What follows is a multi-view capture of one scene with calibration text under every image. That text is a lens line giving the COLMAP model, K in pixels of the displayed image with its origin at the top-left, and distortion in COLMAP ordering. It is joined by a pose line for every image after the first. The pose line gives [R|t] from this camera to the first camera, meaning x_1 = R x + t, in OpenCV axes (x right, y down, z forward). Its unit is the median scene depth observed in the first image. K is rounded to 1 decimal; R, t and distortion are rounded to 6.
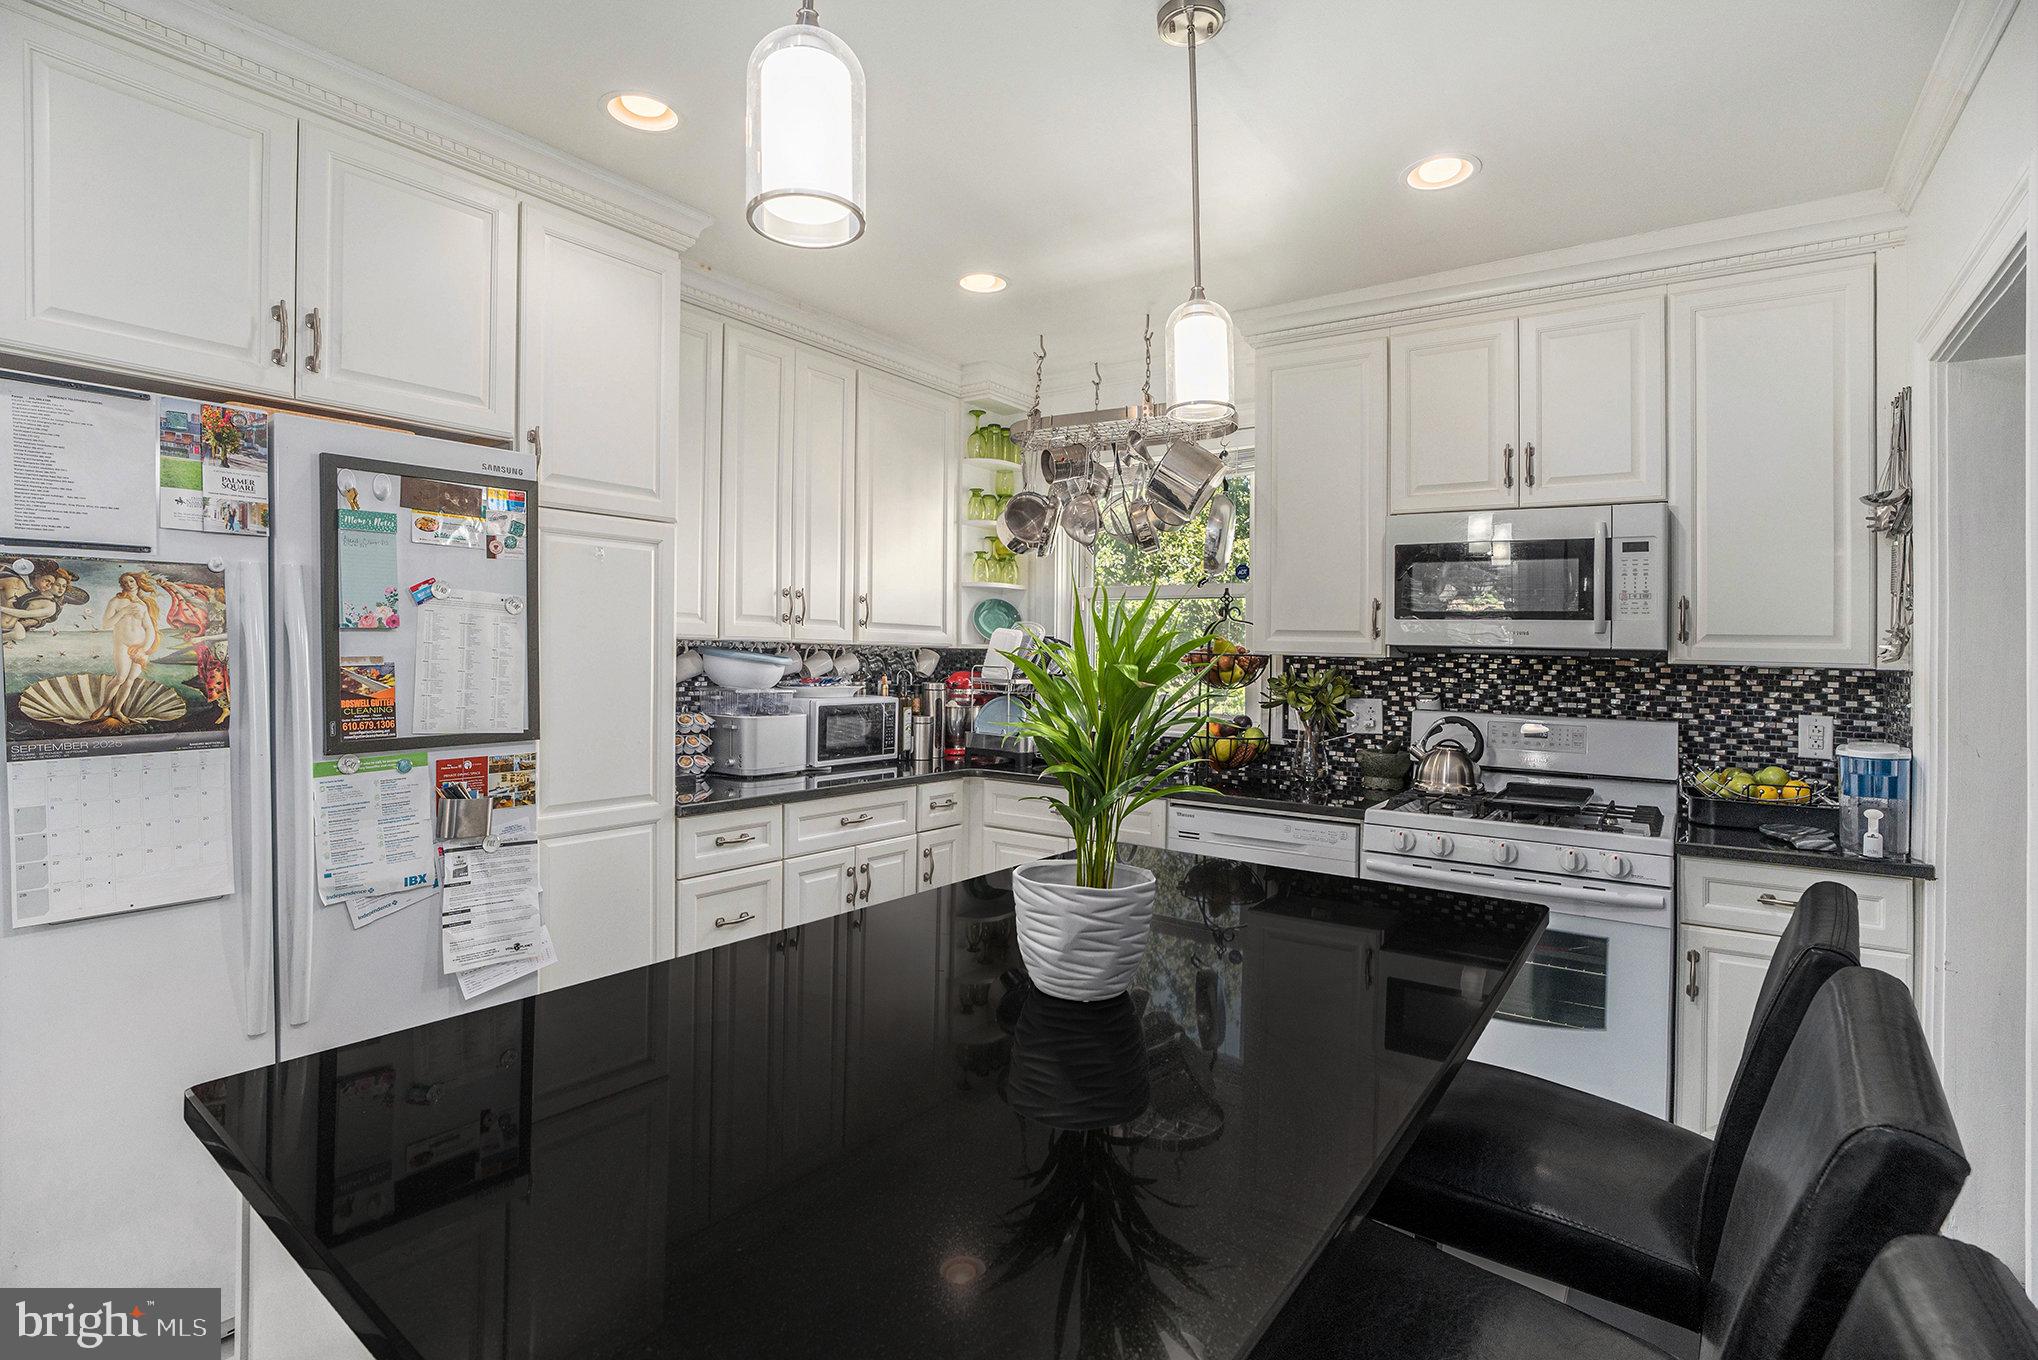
lens RADIAL K [[940.6, 0, 1013.3], [0, 940.6, 664.0], [0, 0, 1]] dist [-0.043675, 0.003726]
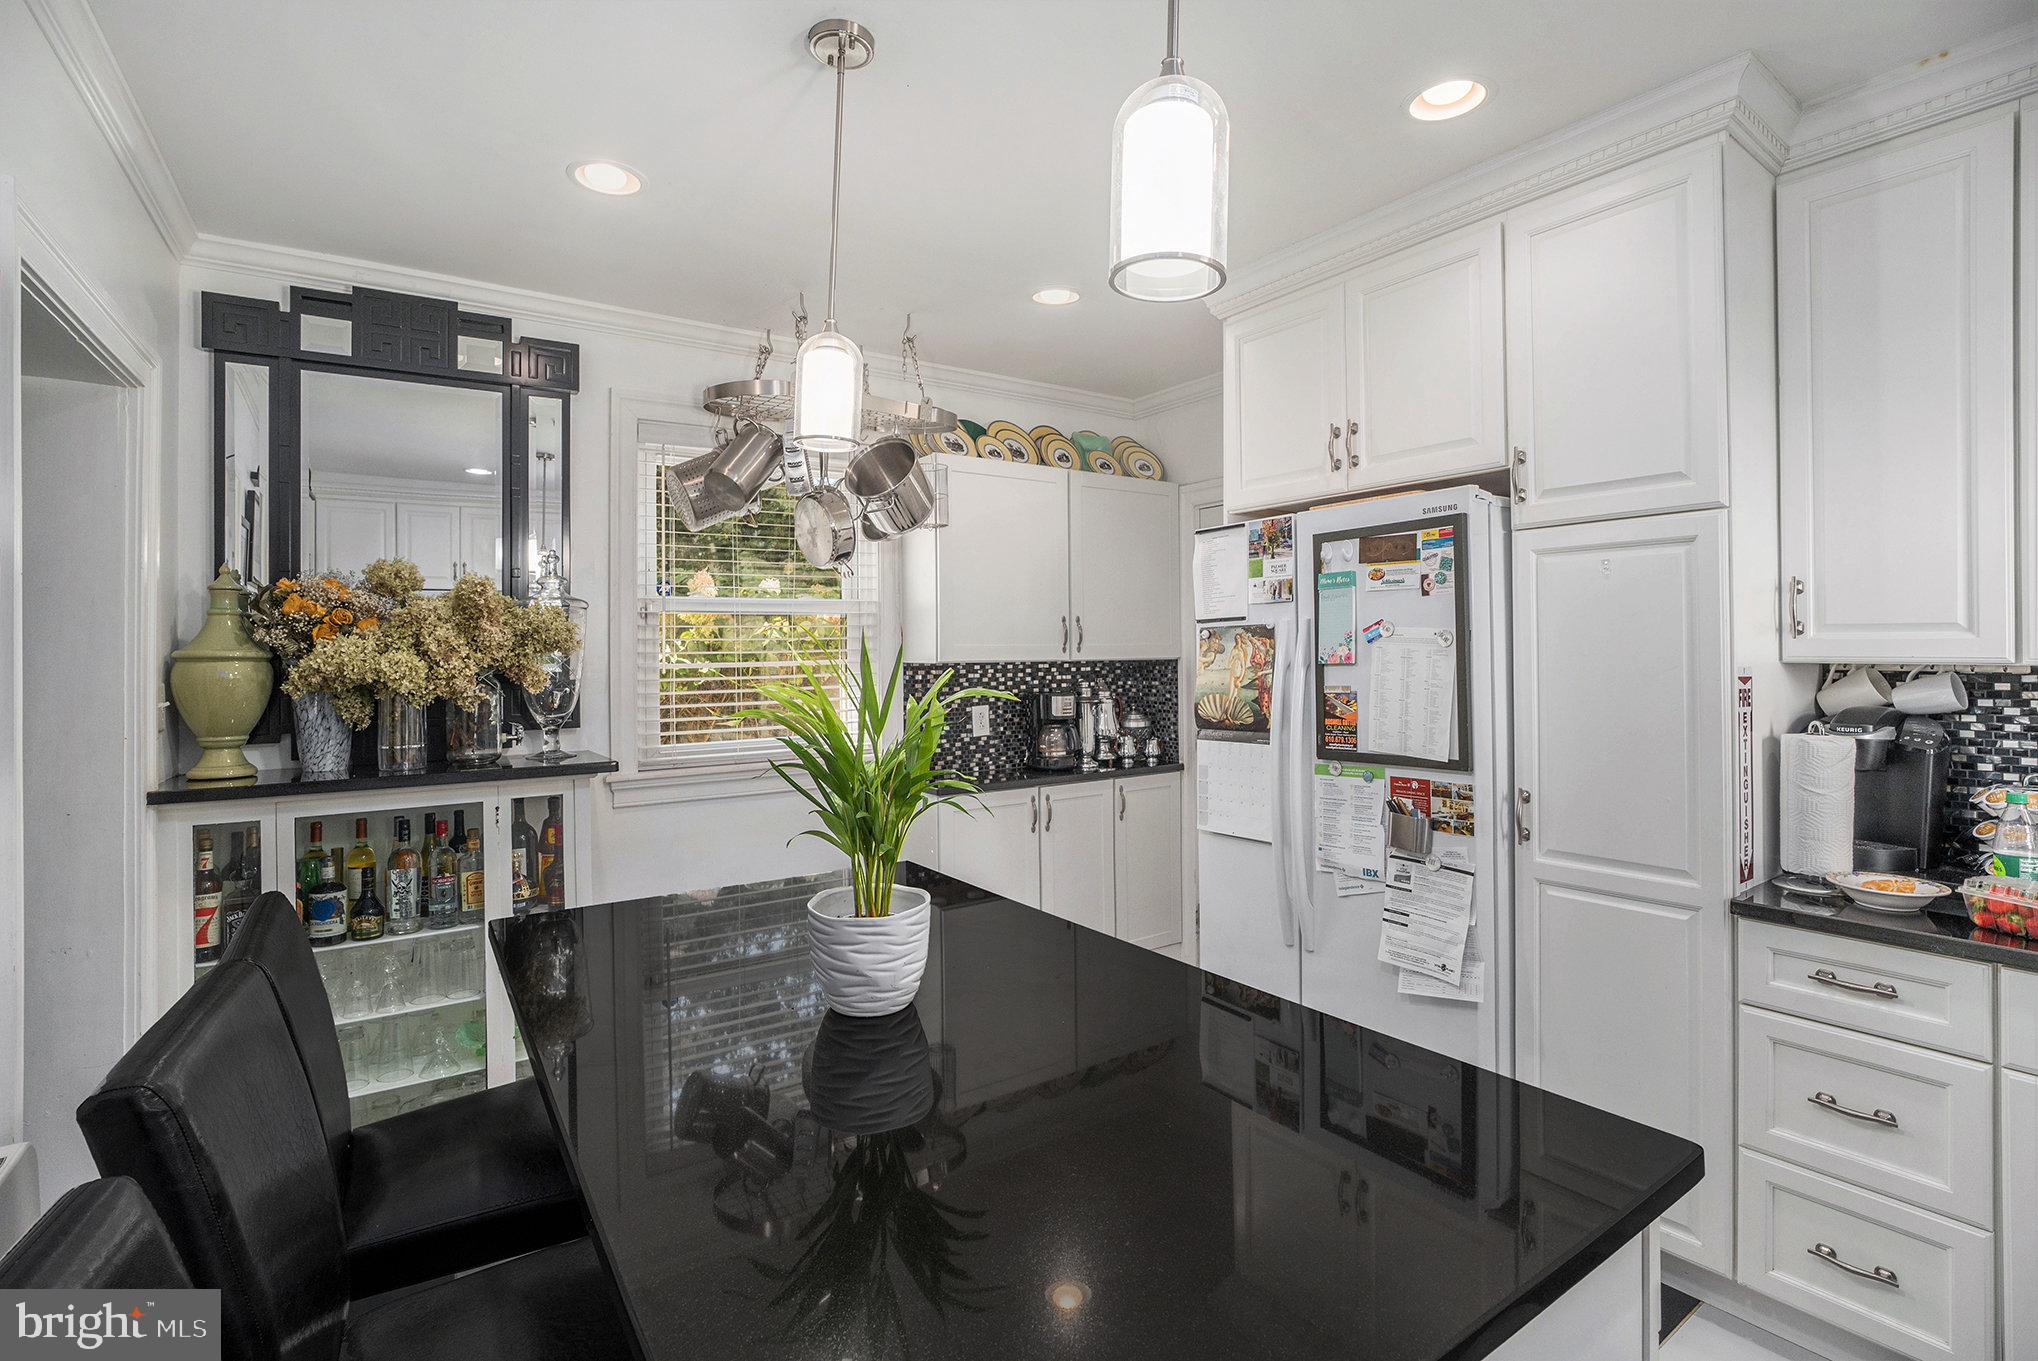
lens RADIAL K [[940.6, 0, 1014.5], [0, 940.6, 679.5], [0, 0, 1]] dist [-0.043675, 0.003726]
pose [[-0.307129, 0.013889, -0.951567, 0.641666], [-0.004266, 0.999863, 0.015971, -0.034139], [0.951658, 0.008965, -0.307028, 0.924136]]
